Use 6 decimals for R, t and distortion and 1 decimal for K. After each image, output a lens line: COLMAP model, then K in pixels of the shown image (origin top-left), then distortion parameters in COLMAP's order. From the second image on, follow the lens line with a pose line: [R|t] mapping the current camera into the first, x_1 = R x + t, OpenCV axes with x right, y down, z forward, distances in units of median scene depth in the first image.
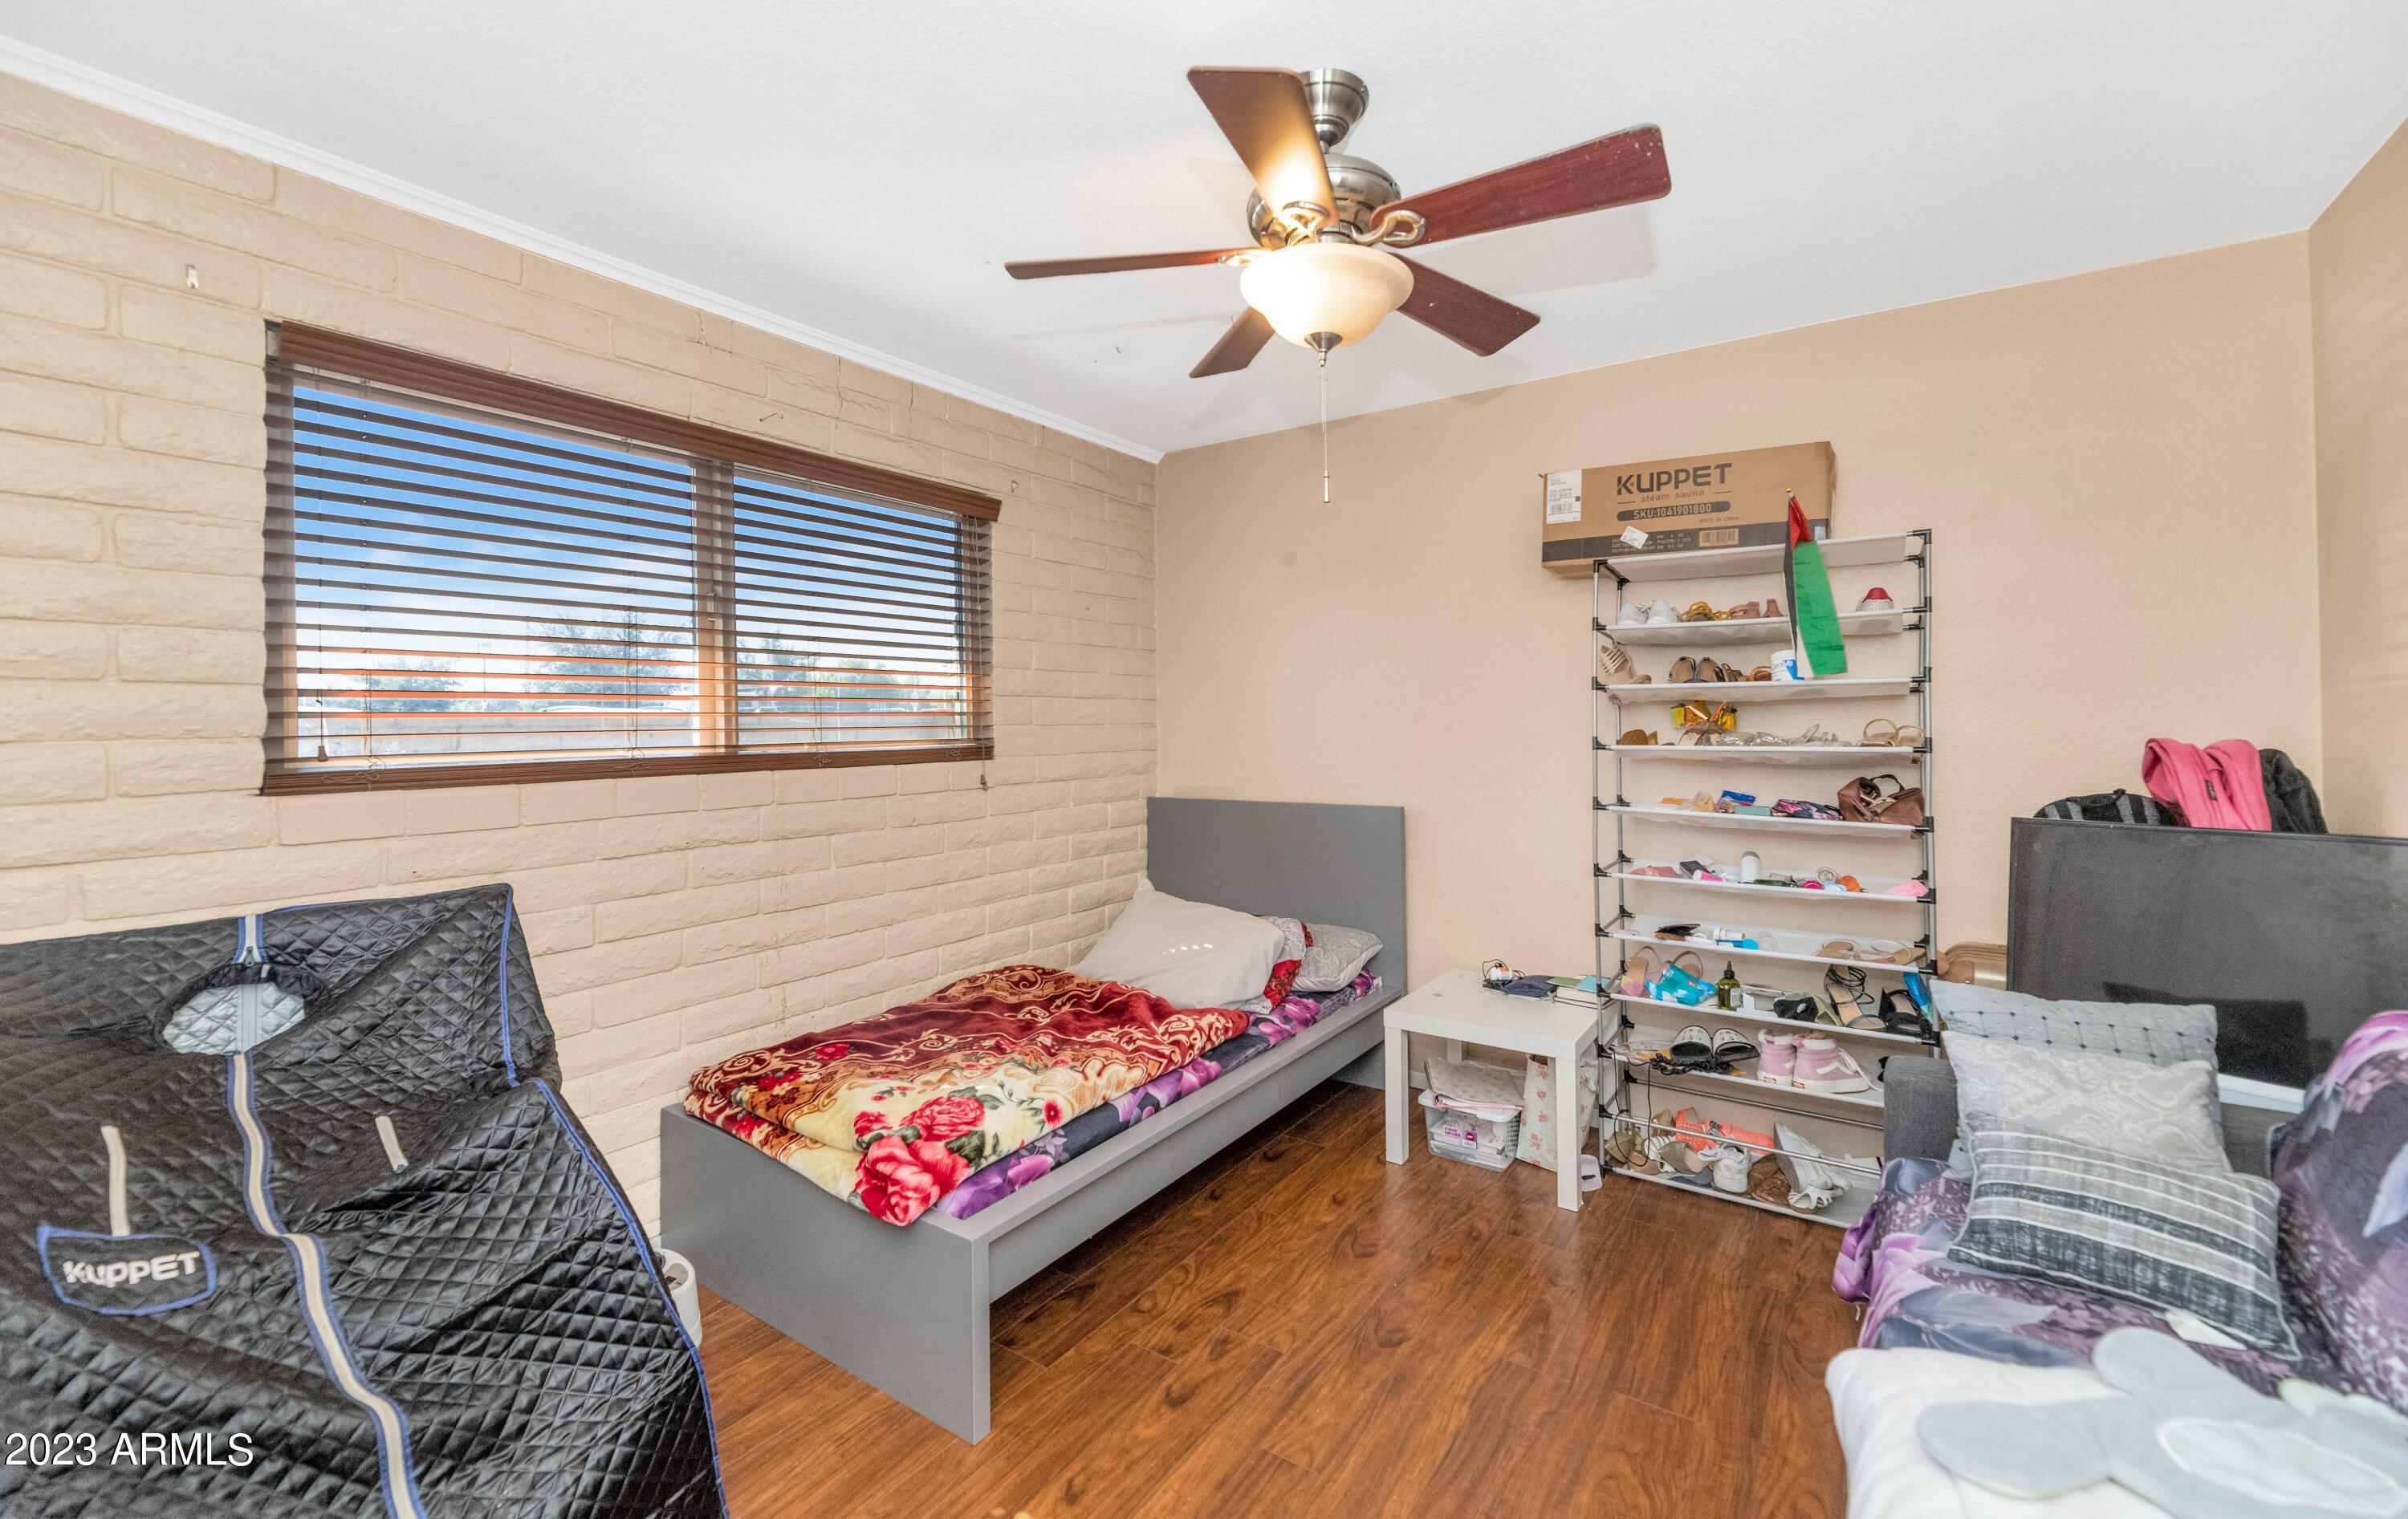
lens RADIAL K [[985.6, 0, 1200.4], [0, 985.6, 710.0], [0, 0, 1]] dist [-0.001178, -0.000188]
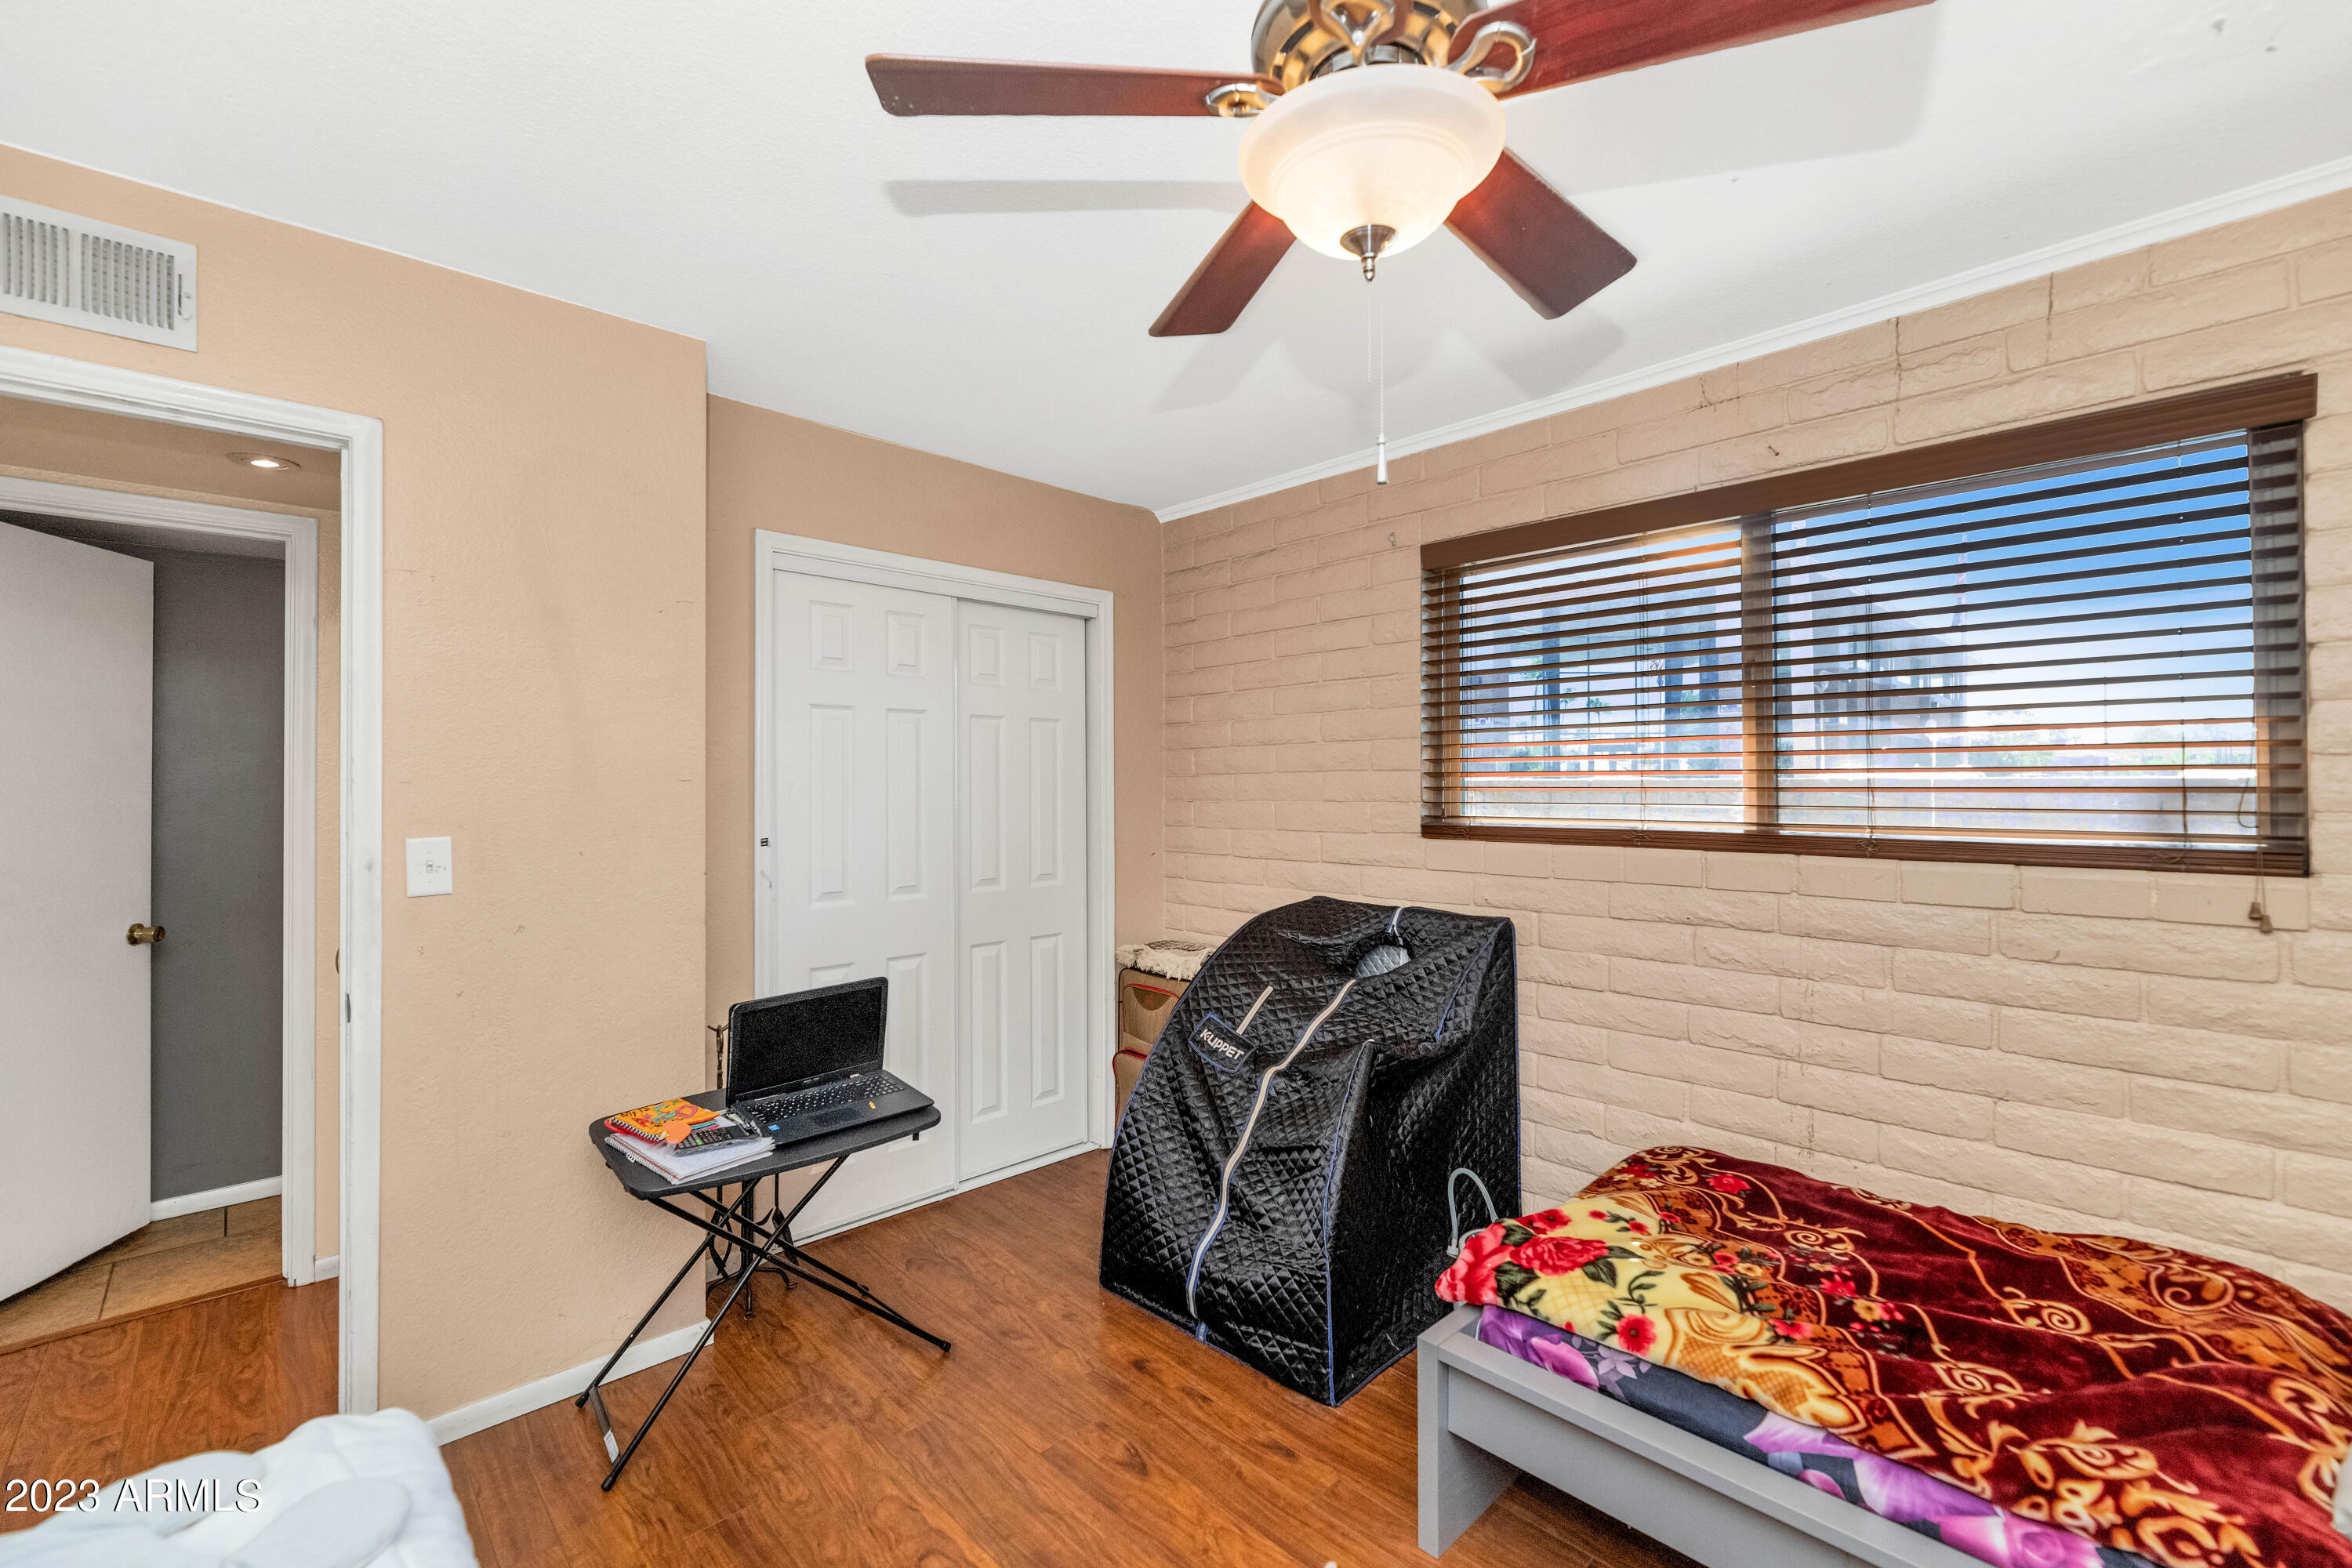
lens RADIAL K [[954.9, 0, 1176.1], [0, 954.9, 785.2], [0, 0, 1]] dist [-0.001793, 0.000218]
pose [[-0.183956, 0.006714, -0.982912, 0.576194], [0.010428, 0.999934, 0.004879, -0.011090], [0.982879, -0.009352, -0.184014, 0.740179]]
